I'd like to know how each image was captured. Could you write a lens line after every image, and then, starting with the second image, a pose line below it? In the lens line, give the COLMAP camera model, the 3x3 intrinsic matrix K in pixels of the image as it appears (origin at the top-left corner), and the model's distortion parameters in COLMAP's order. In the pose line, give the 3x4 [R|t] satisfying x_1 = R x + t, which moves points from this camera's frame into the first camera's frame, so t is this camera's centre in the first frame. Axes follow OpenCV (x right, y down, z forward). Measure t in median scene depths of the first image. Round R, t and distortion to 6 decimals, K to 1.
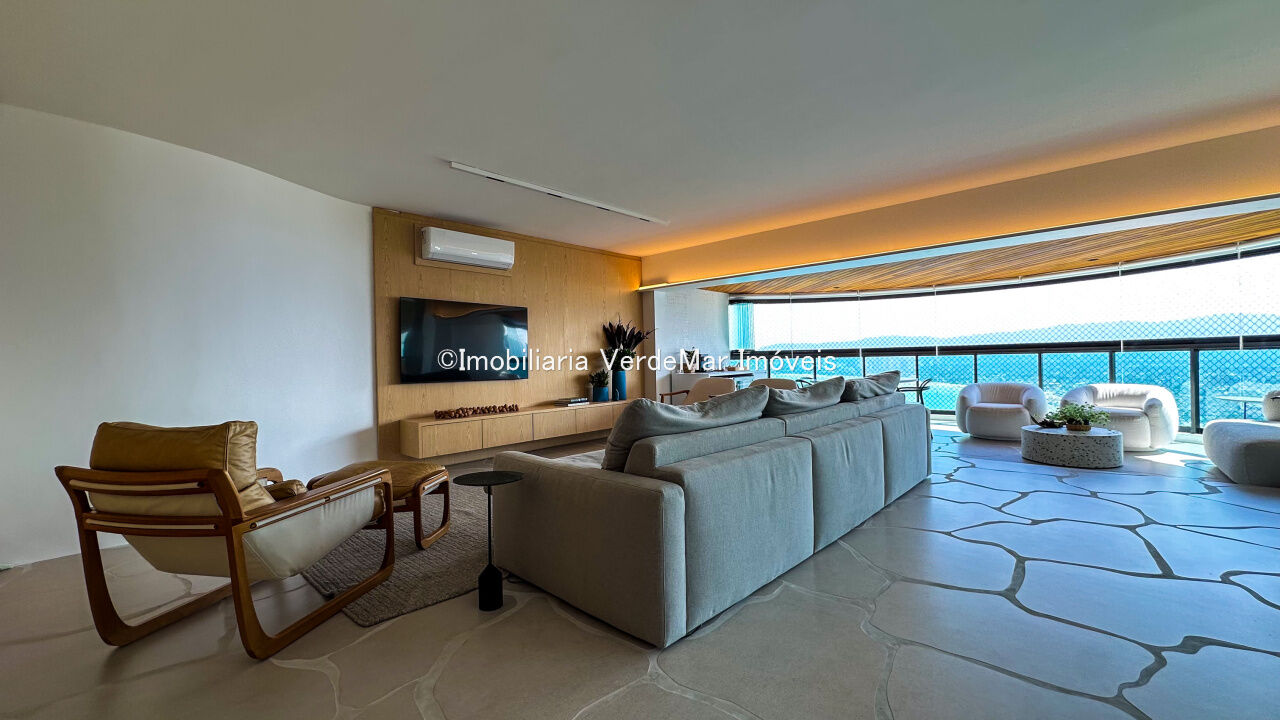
lens RADIAL K [[520.3, 0, 640.0], [0, 520.3, 360.0], [0, 0, 1]] dist [0.000748, 0.000256]
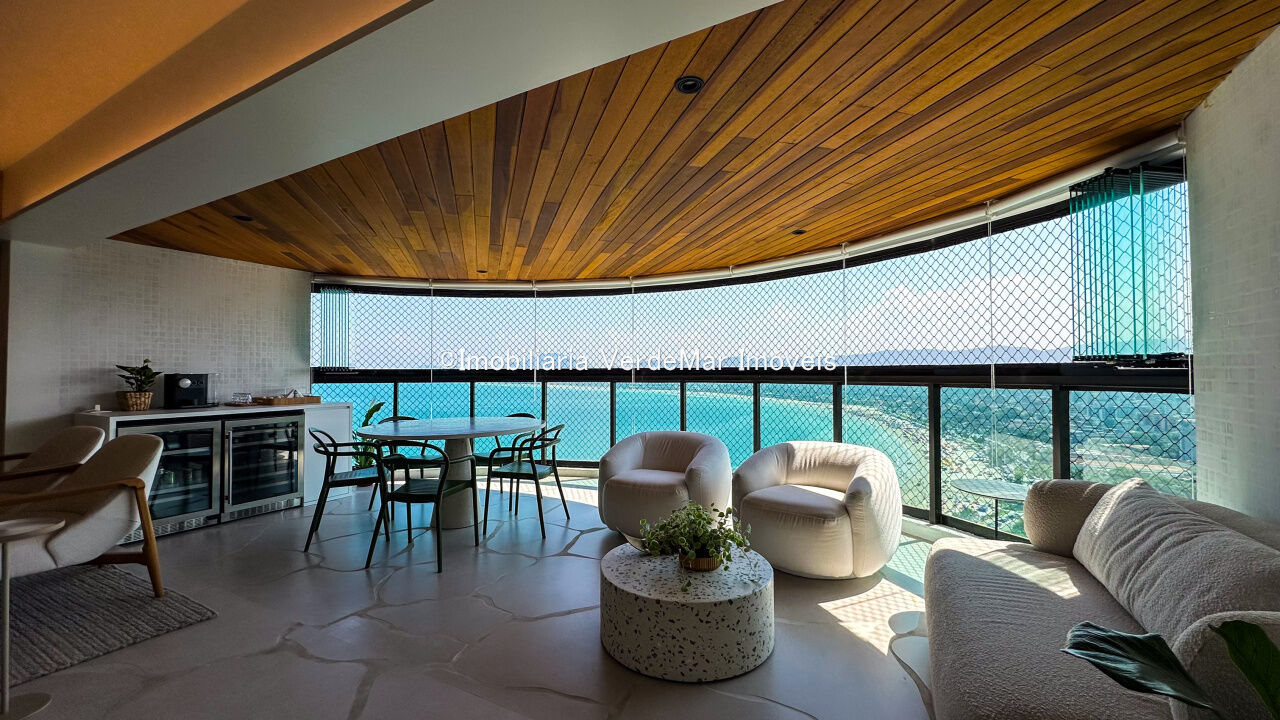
lens RADIAL K [[520.3, 0, 640.0], [0, 520.3, 360.0], [0, 0, 1]] dist [0.000748, 0.000256]
pose [[0.970351, 0.025346, 0.240367, 0.583694], [-0.018454, 0.999353, -0.030879, -0.023705], [-0.240994, 0.025527, 0.970191, 0.491238]]
